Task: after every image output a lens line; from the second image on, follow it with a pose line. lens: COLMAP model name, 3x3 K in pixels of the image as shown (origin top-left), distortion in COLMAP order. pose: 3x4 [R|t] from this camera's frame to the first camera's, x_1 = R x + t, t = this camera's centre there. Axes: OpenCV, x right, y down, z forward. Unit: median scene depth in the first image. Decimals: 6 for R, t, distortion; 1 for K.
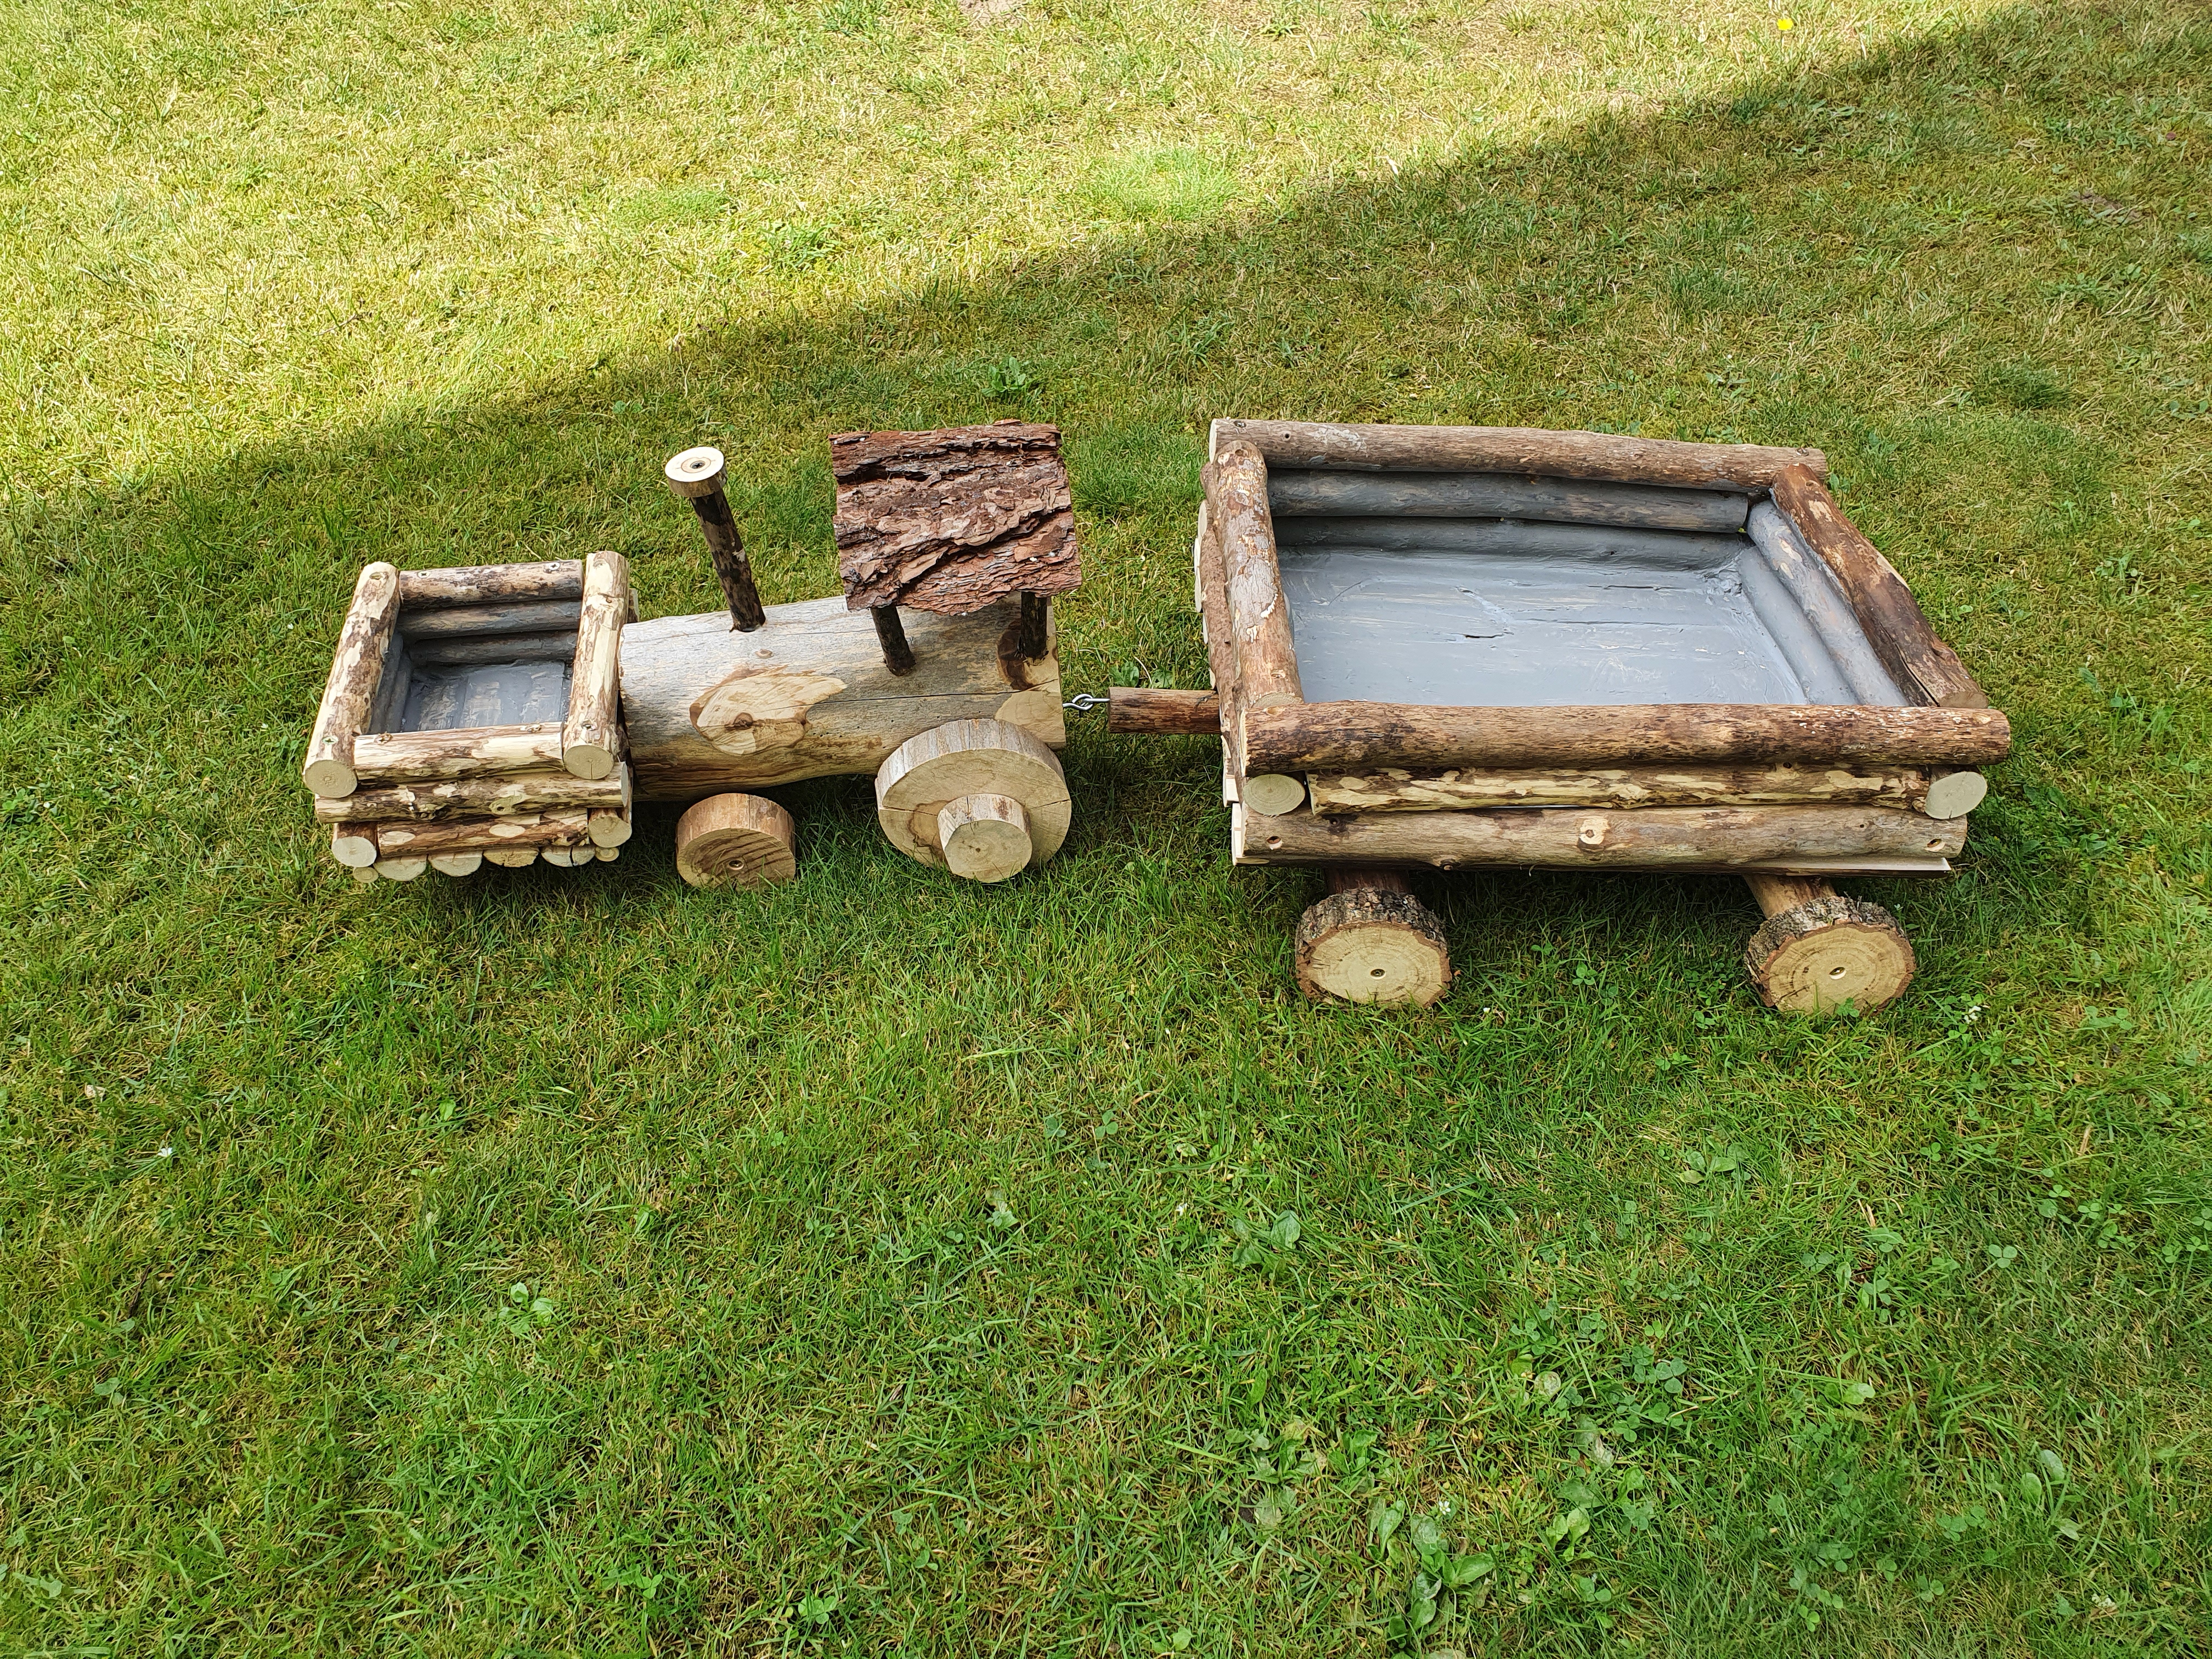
lens RADIAL K [[1672.6, 0, 1086.4], [0, 1672.6, 832.5], [0, 0, 1]] dist [0.044538, -0.019484]
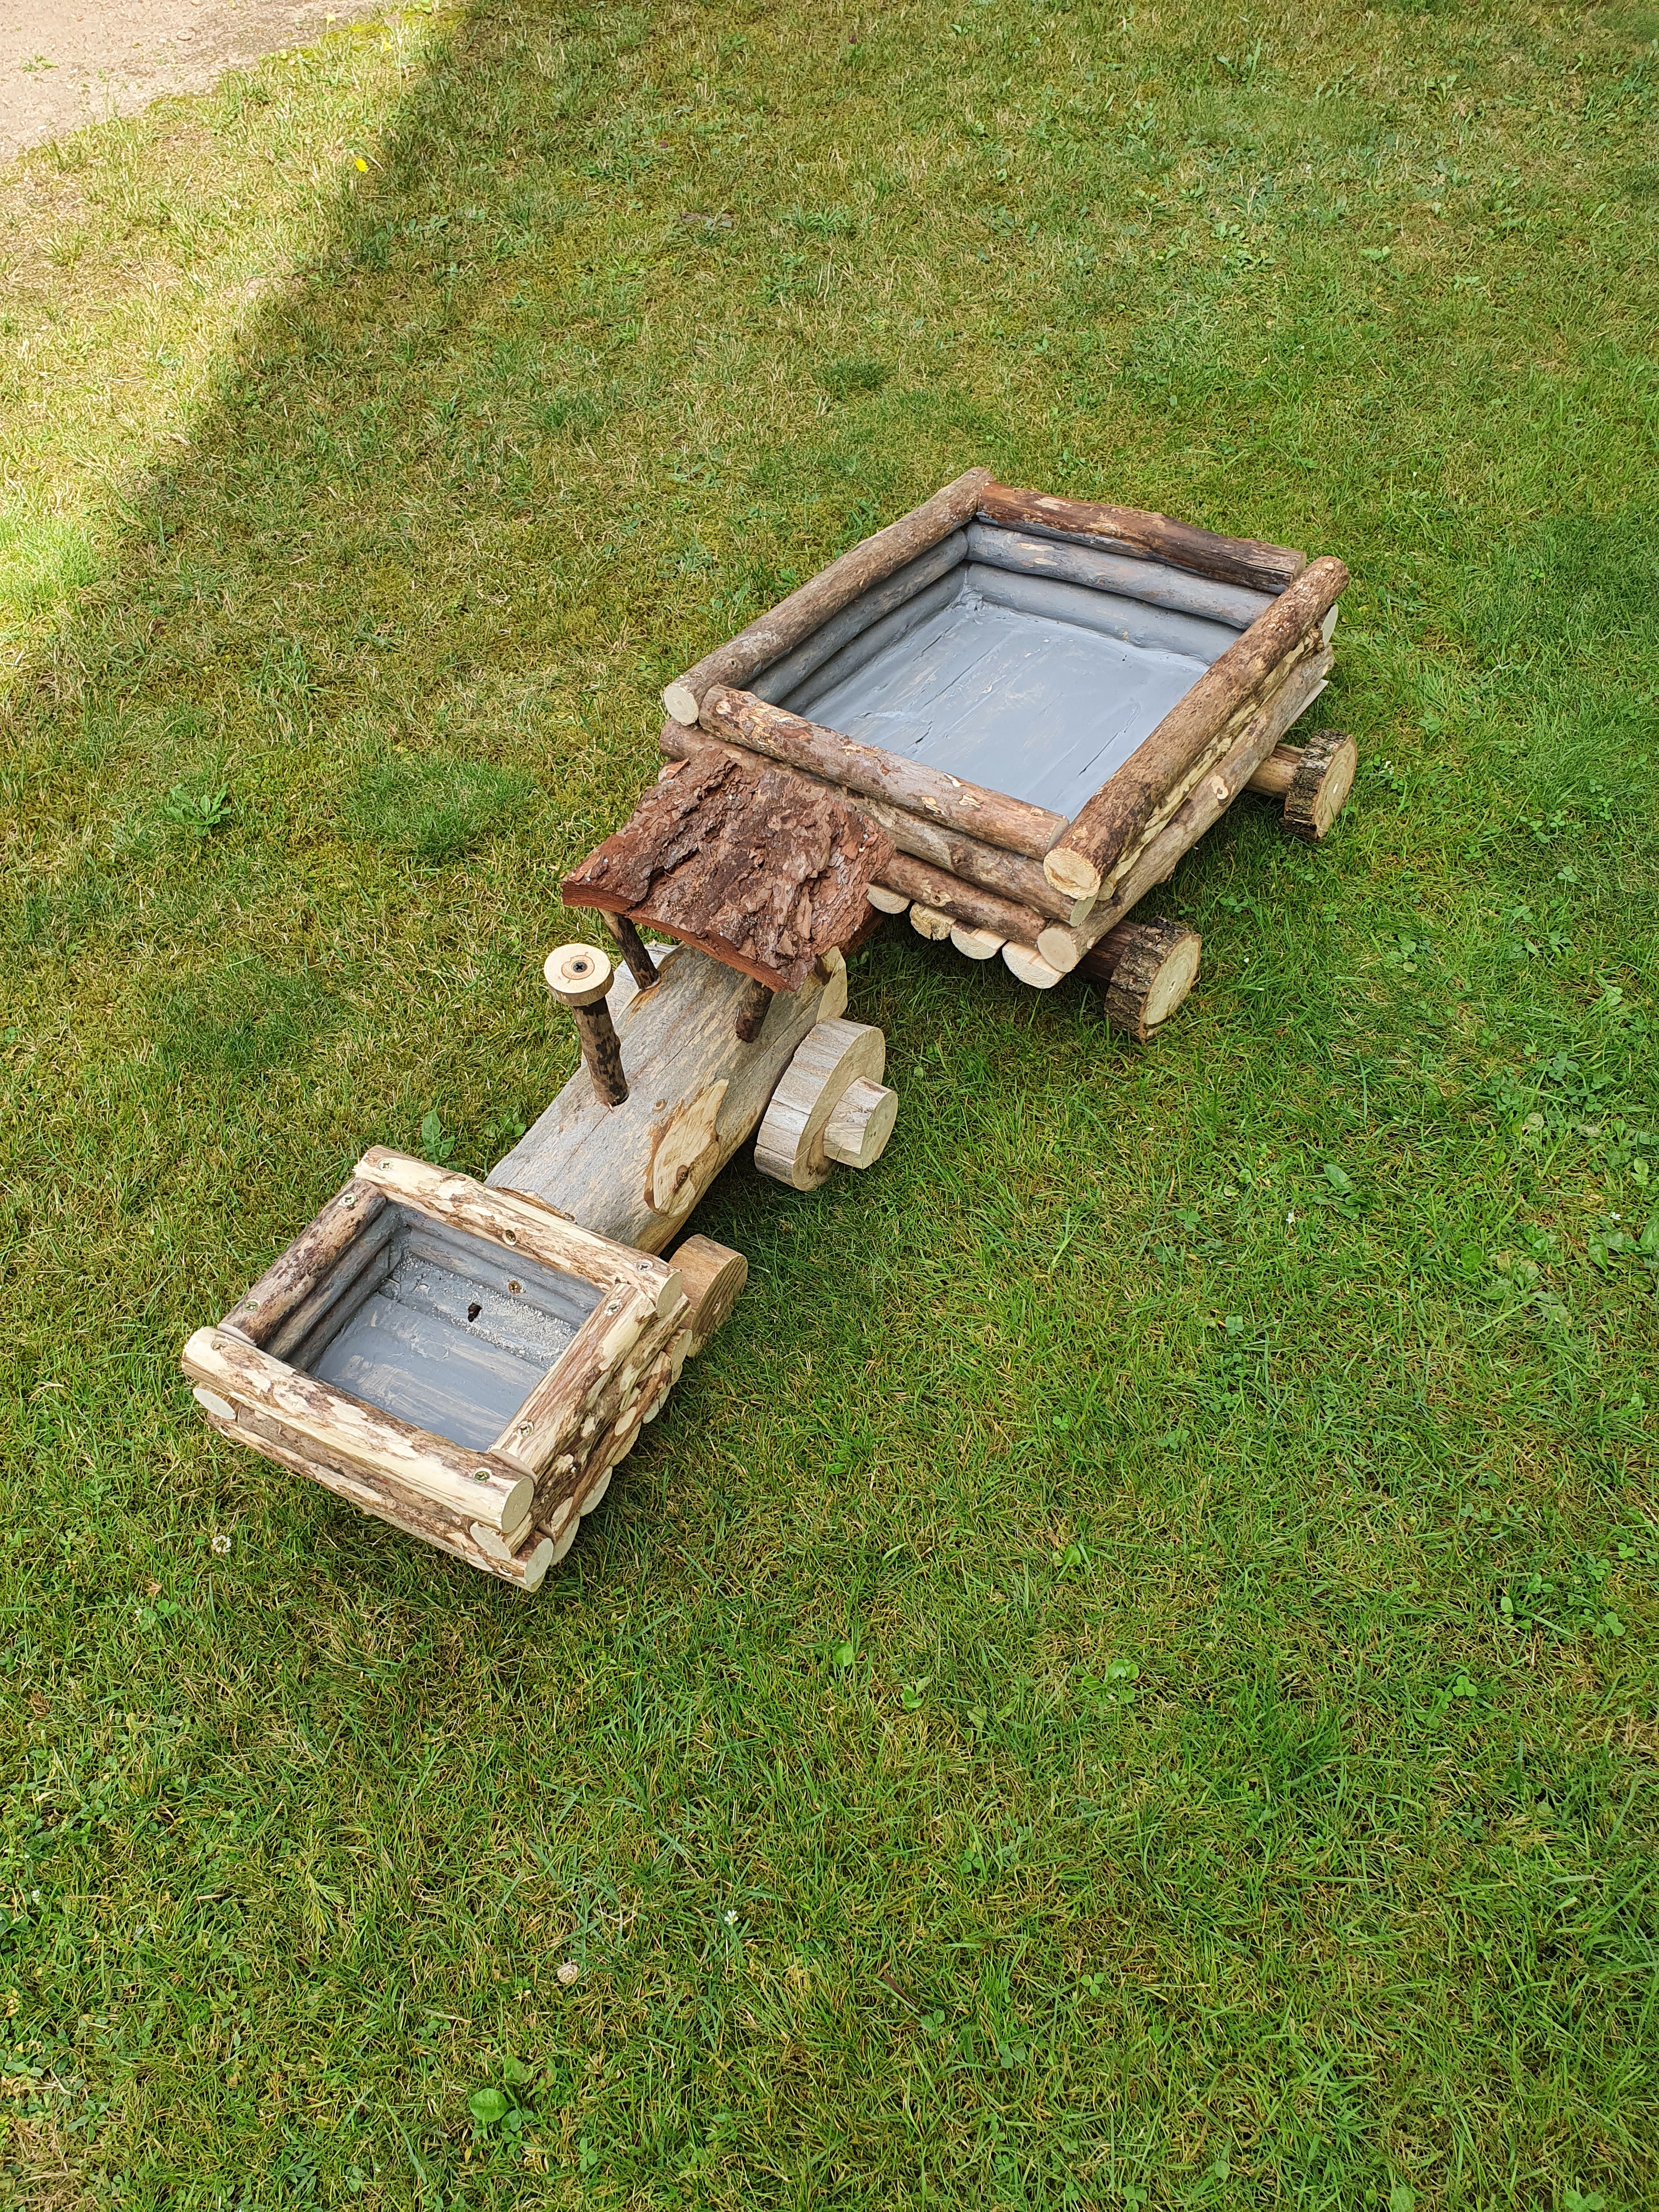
lens RADIAL K [[1672.6, 0, 824.7], [0, 1672.6, 1098.4], [0, 0, 1]] dist [0.044538, -0.019484]
pose [[0.599614, -0.617764, 0.508755, -0.614038], [0.579097, 0.773703, 0.256963, -0.297054], [-0.552367, 0.140540, 0.821668, 0.168470]]
